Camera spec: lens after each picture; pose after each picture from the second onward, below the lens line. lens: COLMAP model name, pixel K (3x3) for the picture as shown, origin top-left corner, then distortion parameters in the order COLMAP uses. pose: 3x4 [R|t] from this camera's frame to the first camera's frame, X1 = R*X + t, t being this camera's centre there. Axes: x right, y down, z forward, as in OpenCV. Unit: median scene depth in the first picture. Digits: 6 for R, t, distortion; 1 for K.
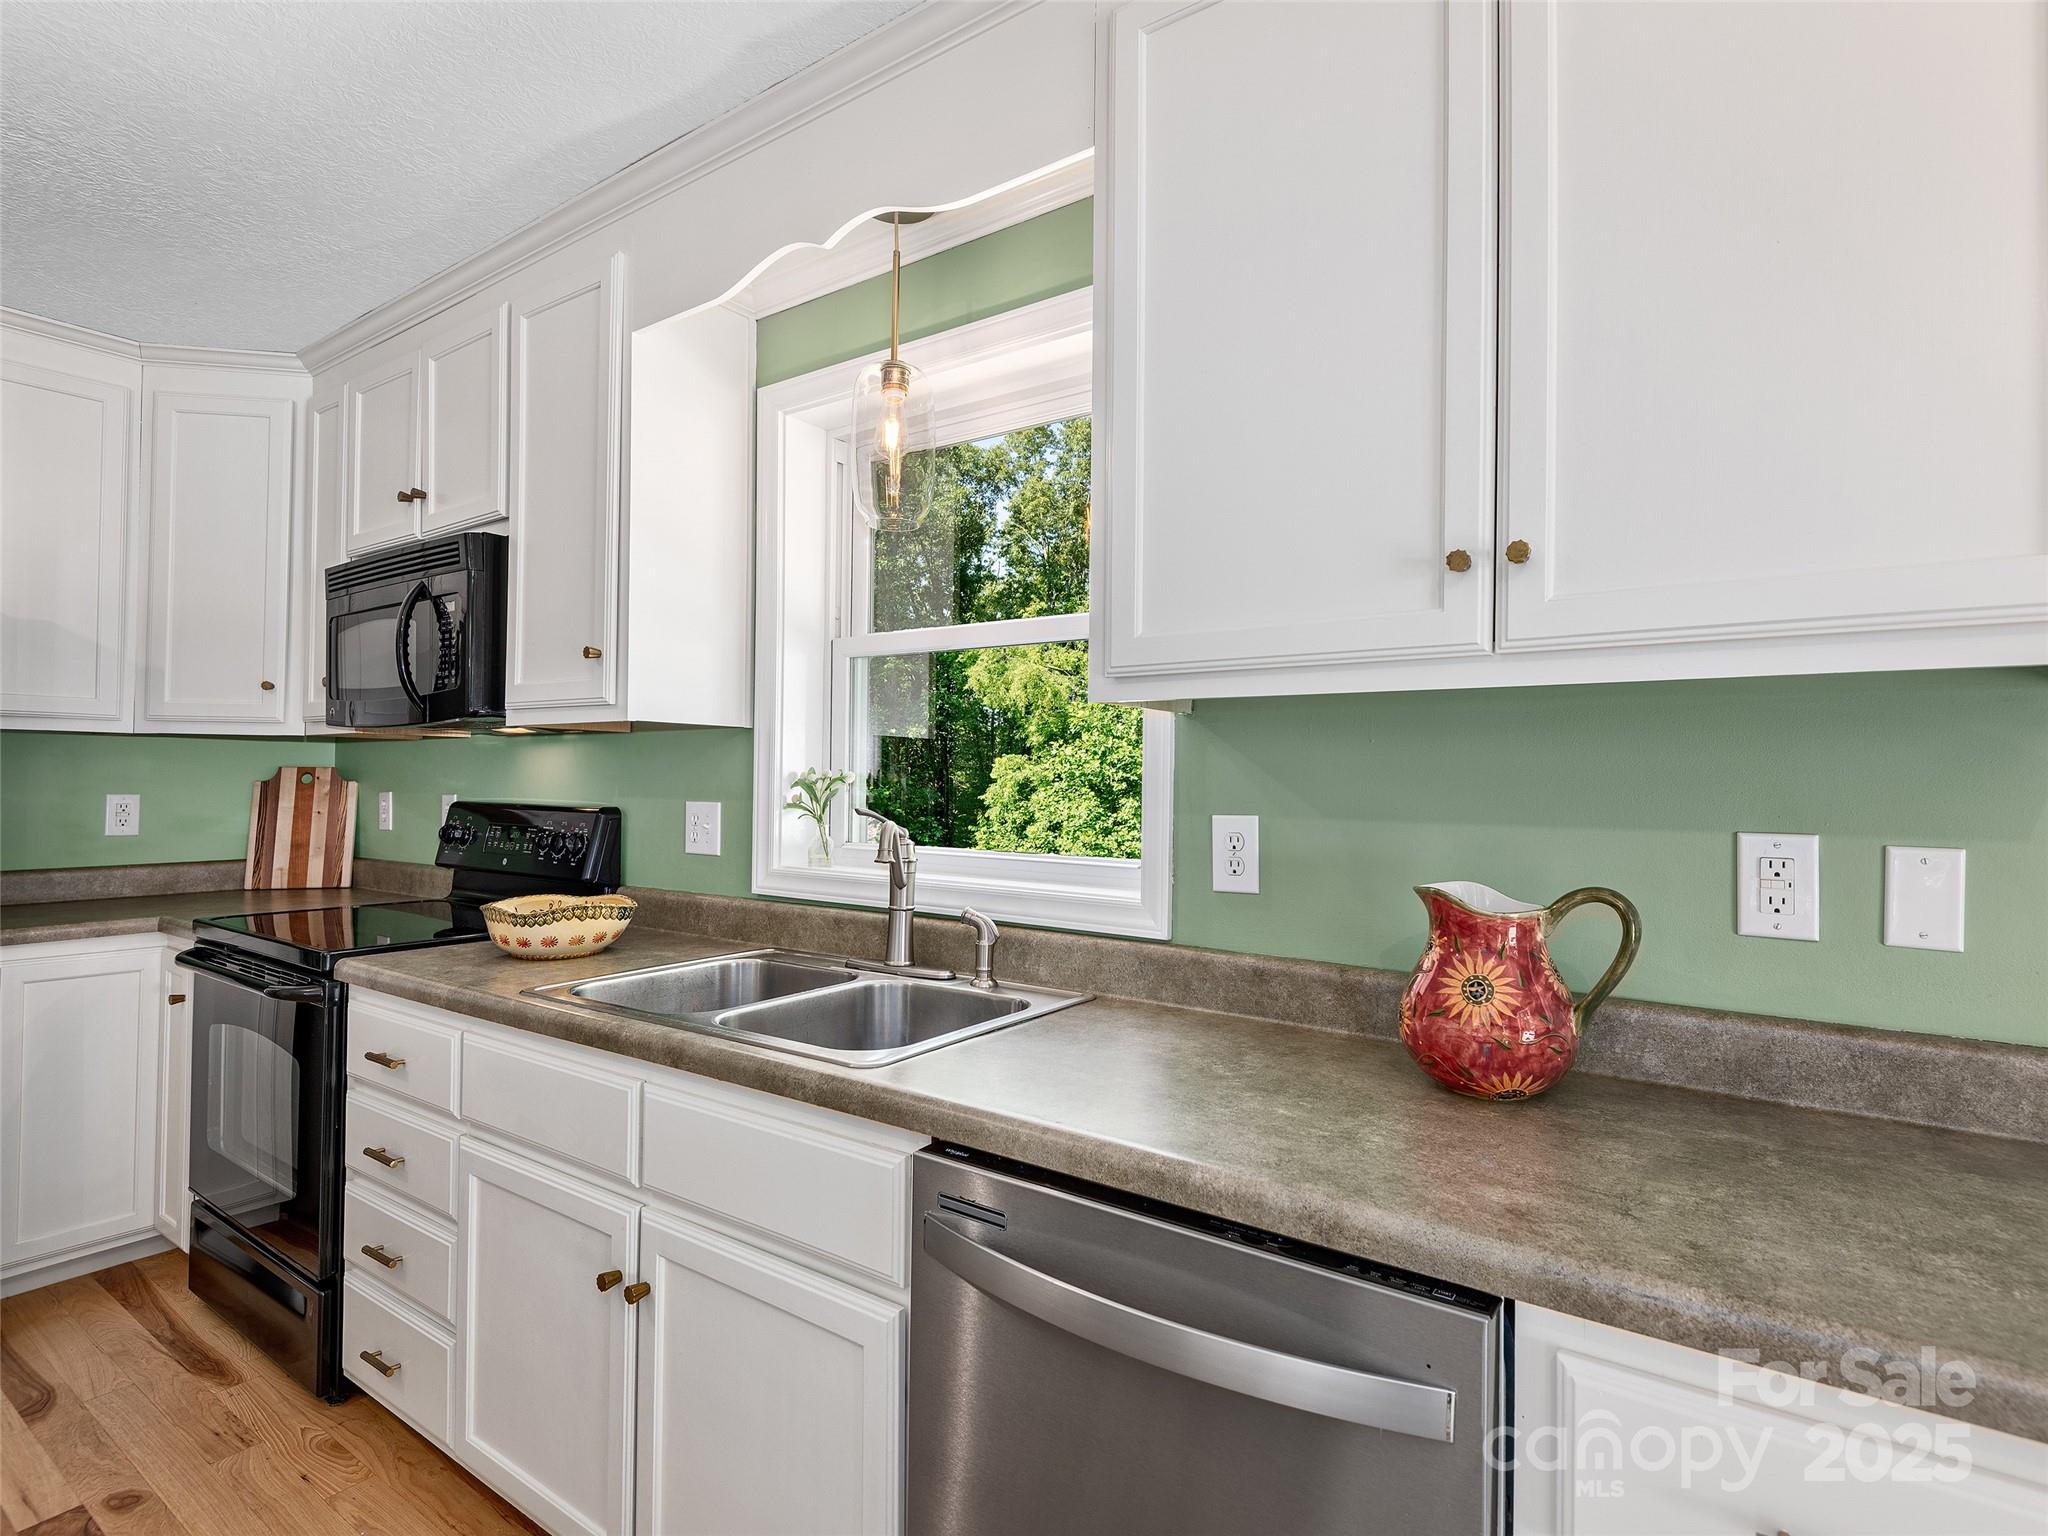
lens RADIAL K [[1038.1, 0, 1045.8], [0, 1038.1, 768.6], [0, 0, 1]] dist [0.023111, -0.007900]
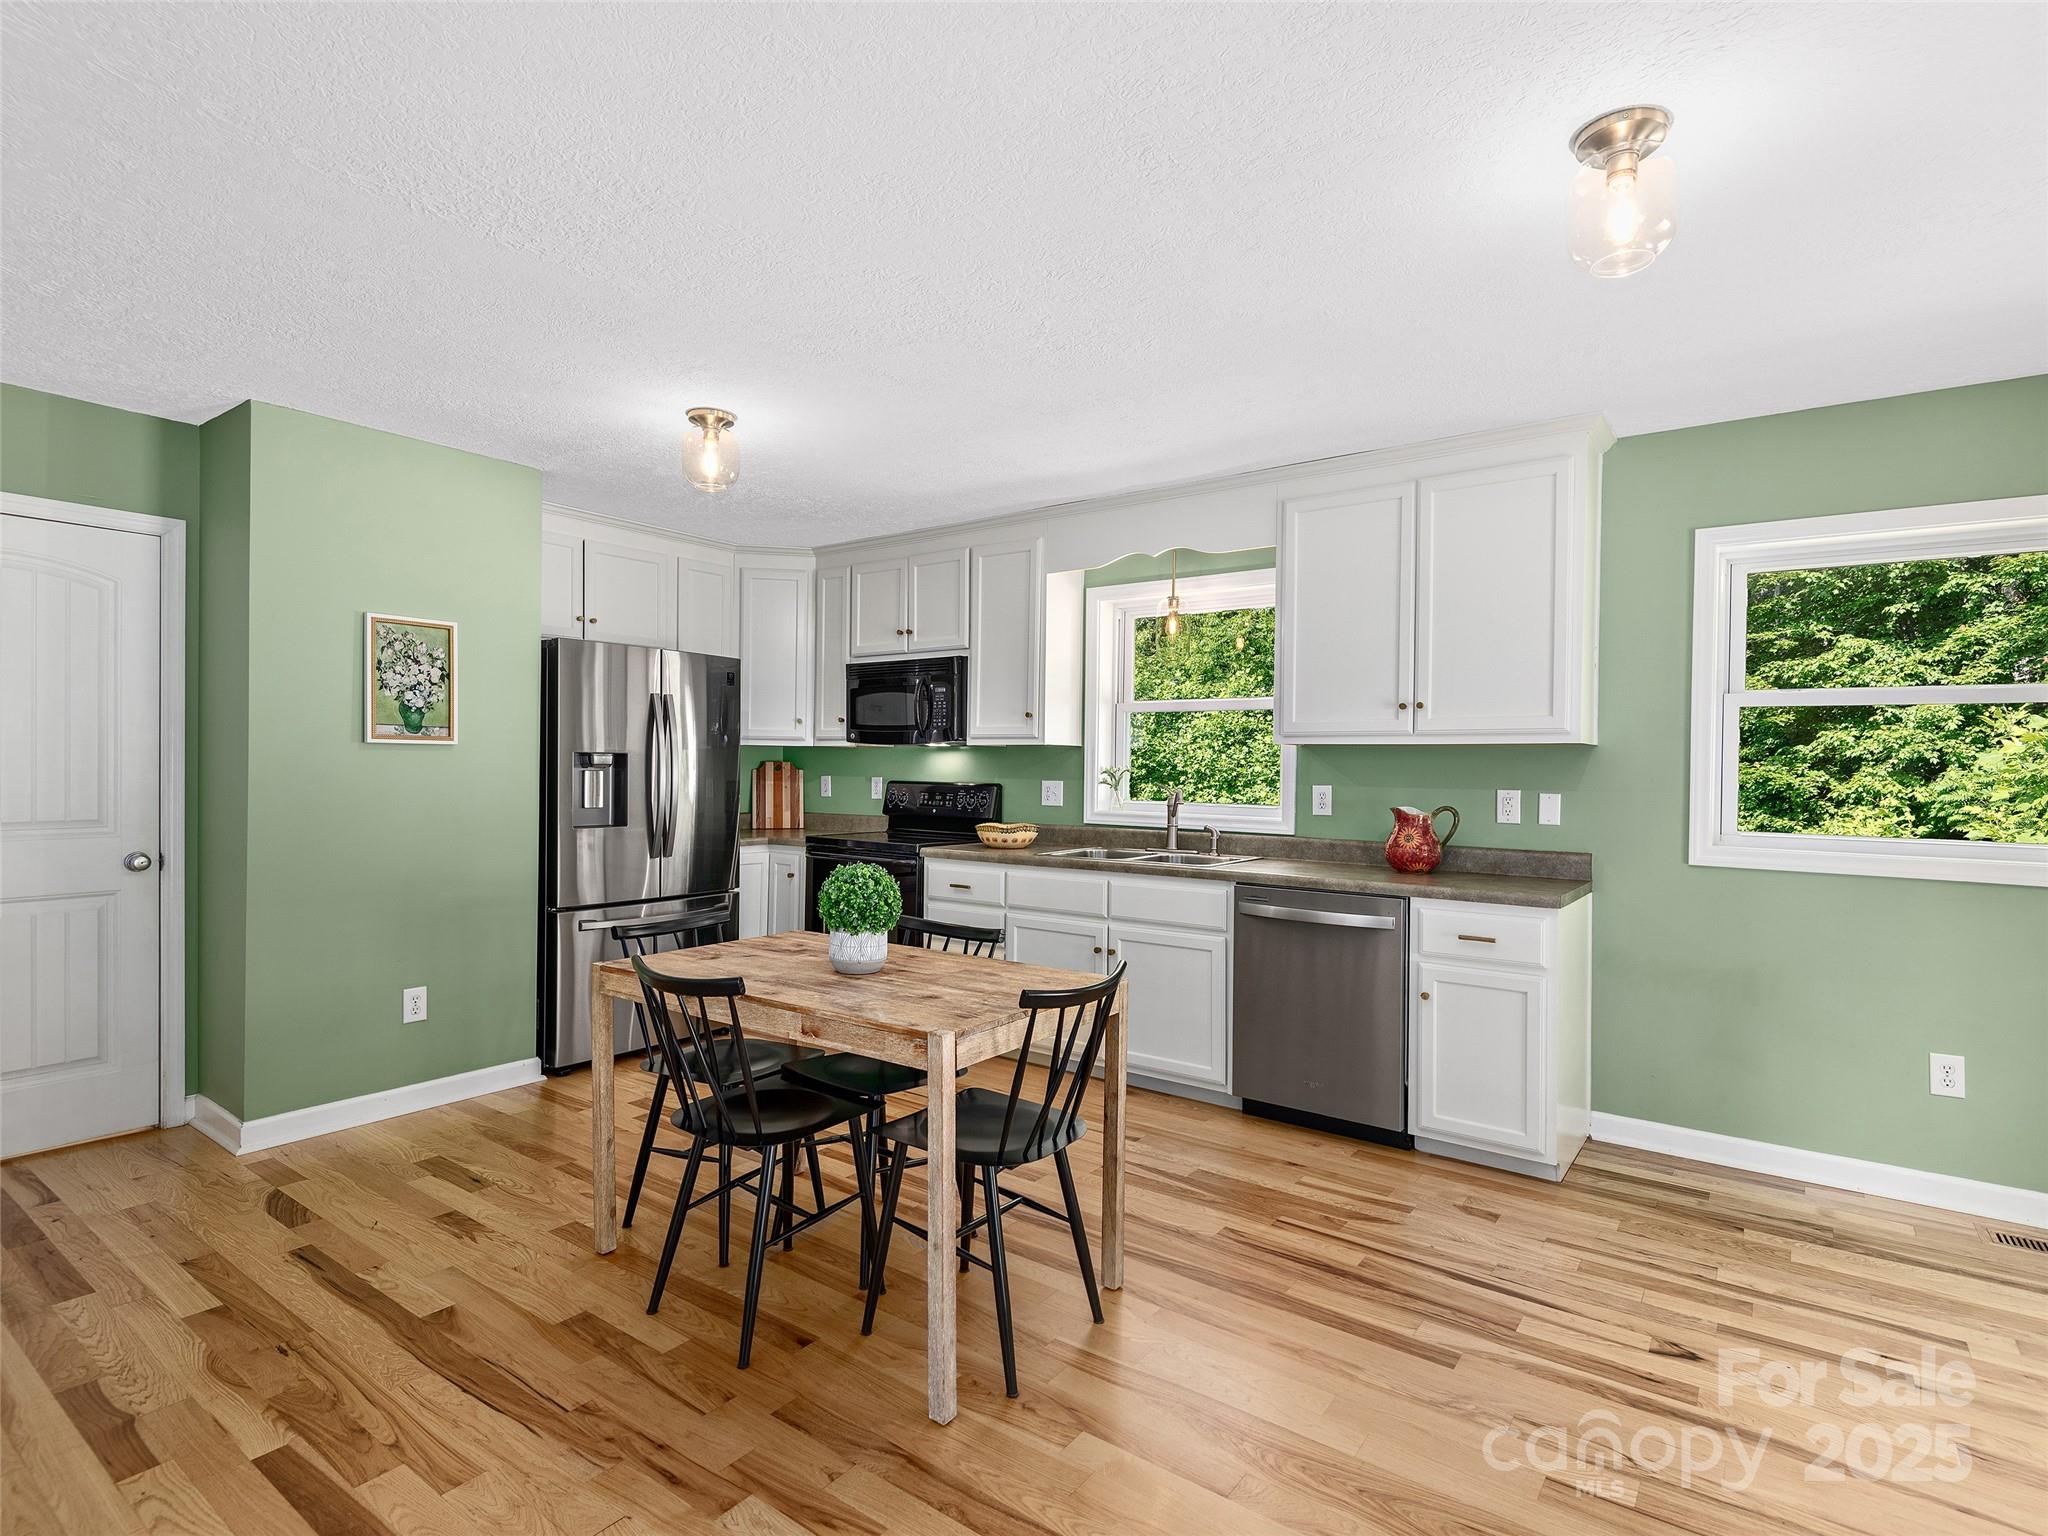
lens RADIAL K [[1038.1, 0, 1006.5], [0, 1038.1, 770.3], [0, 0, 1]] dist [0.023111, -0.007900]
pose [[0.999288, 0.001480, -0.037710, -0.426583], [-0.000900, 0.999881, 0.015379, -0.026902], [0.037728, -0.015334, 0.999170, -1.363008]]
